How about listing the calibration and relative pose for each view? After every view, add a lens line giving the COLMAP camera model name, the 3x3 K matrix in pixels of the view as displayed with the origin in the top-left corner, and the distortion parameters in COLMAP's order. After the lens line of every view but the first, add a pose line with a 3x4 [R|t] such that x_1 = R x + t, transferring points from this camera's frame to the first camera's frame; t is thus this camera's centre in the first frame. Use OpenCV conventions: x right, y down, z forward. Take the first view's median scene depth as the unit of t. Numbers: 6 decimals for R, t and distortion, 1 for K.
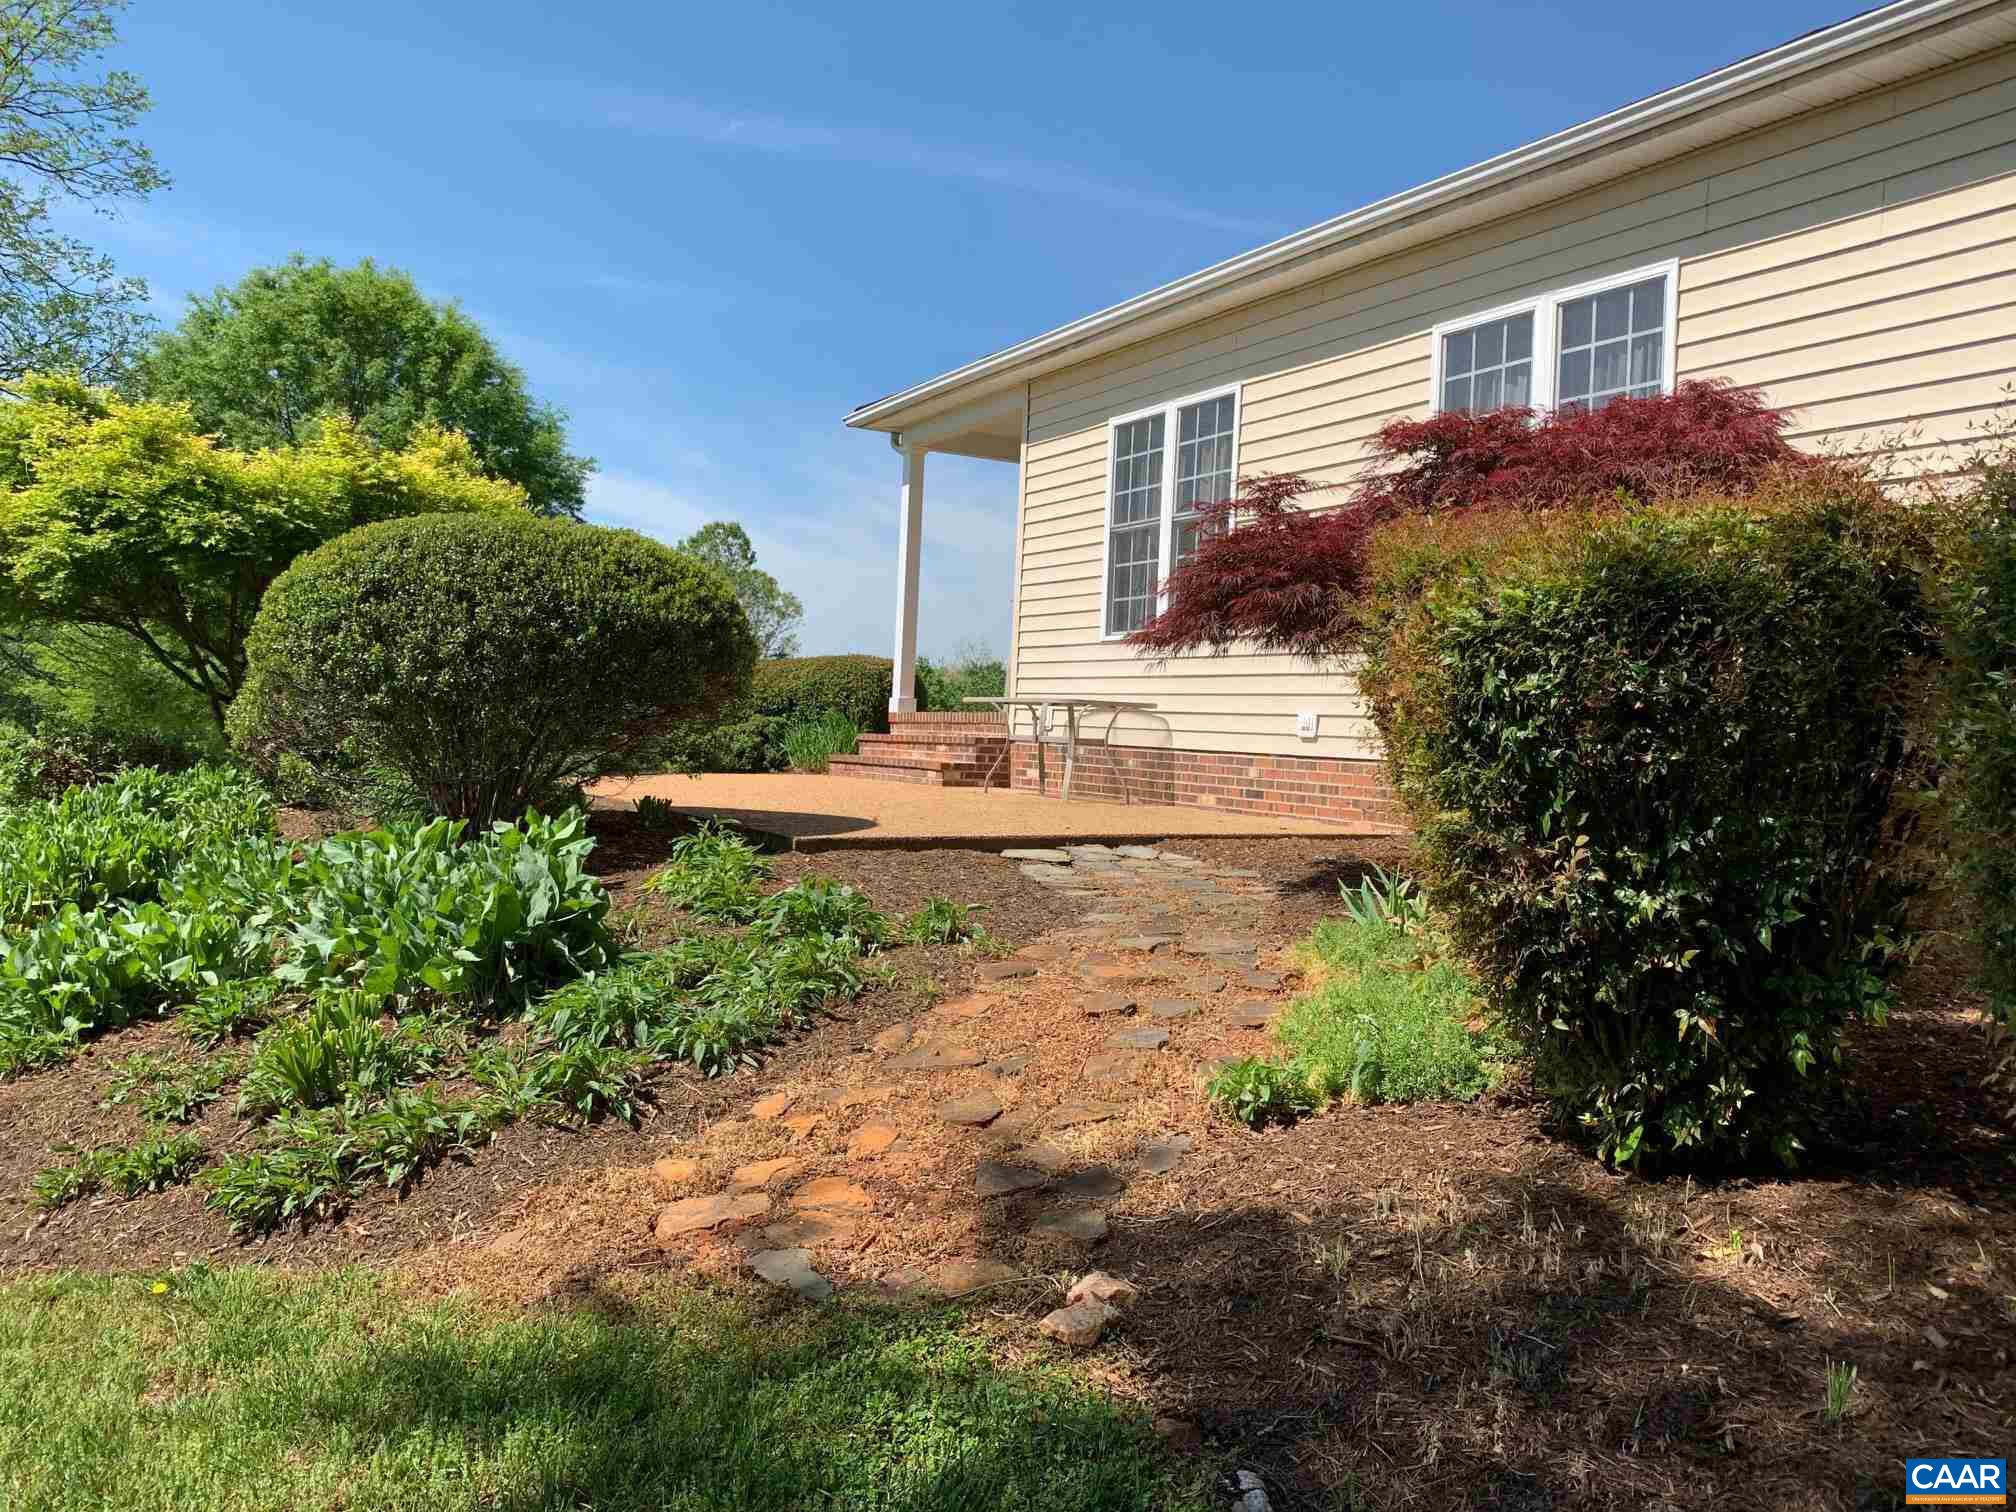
lens RADIAL K [[1551.2, 0, 1010.9], [0, 1551.2, 723.3], [0, 0, 1]] dist [0.015302, -0.030395]
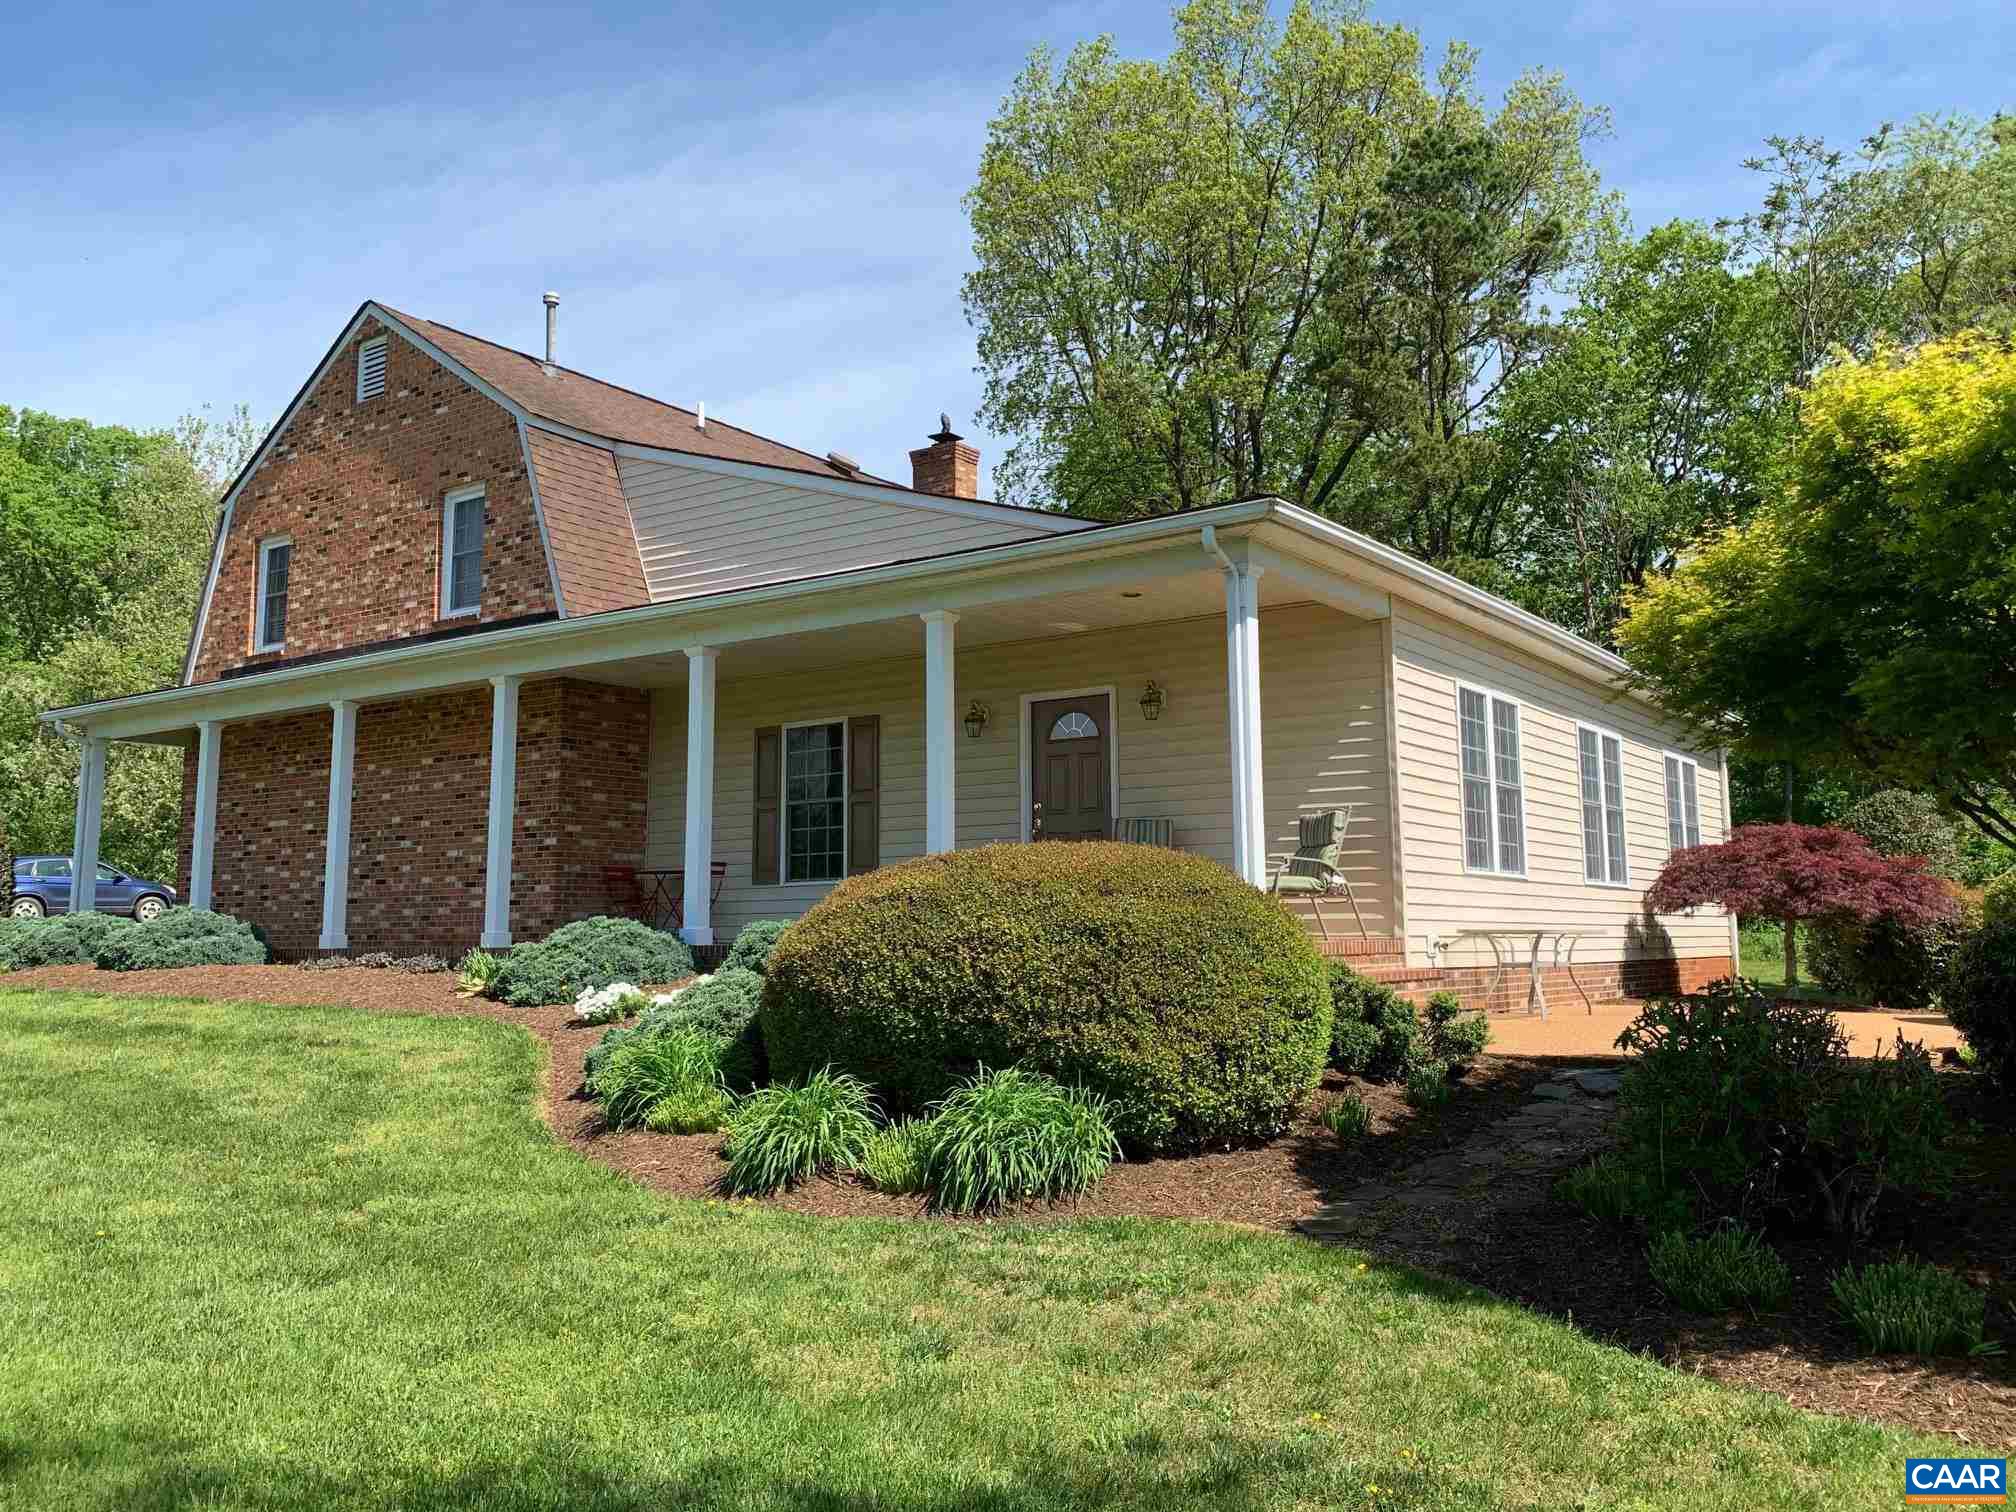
lens RADIAL K [[1658.8, 0, 1008.0], [0, 1658.8, 756.0], [0, 0, 1]] dist [-0.005505, -0.003036]
pose [[-0.412461, 0.075205, 0.907866, -1.278399], [-0.008554, 0.996223, -0.086411, -0.045803], [-0.910935, -0.043407, -0.410259, 2.563522]]
